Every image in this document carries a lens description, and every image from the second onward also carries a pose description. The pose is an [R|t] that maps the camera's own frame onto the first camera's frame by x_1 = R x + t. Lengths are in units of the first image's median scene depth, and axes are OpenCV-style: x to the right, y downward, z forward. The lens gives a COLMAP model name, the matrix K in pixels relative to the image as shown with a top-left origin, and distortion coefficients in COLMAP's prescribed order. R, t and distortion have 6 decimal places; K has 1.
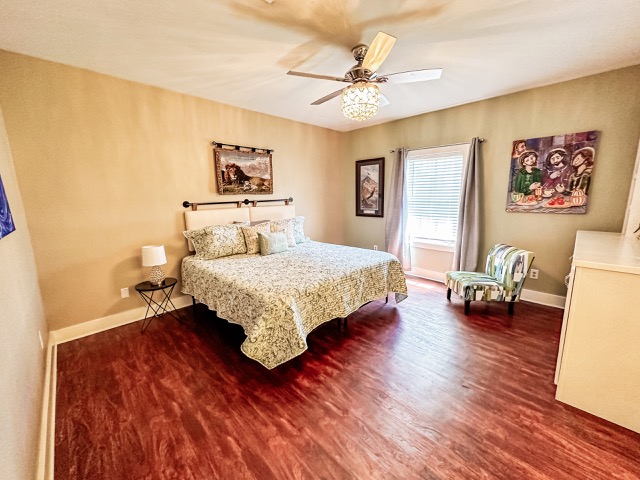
lens RADIAL K [[254.2, 0, 318.6], [0, 254.2, 239.3], [0, 0, 1]] dist [-0.003055, -0.000472]
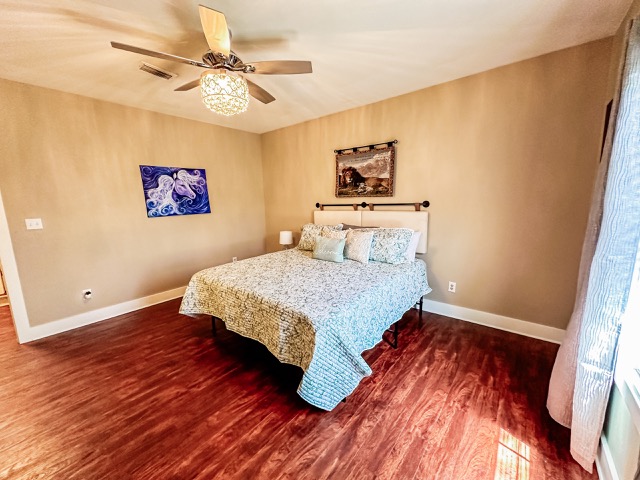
lens RADIAL K [[254.2, 0, 319.1], [0, 254.2, 239.2], [0, 0, 1]] dist [-0.003055, -0.000472]
pose [[0.114471, 0.173453, -0.978167, 0.658458], [-0.156660, 0.975471, 0.154642, -0.147052], [0.980996, 0.135538, 0.138837, 0.744428]]
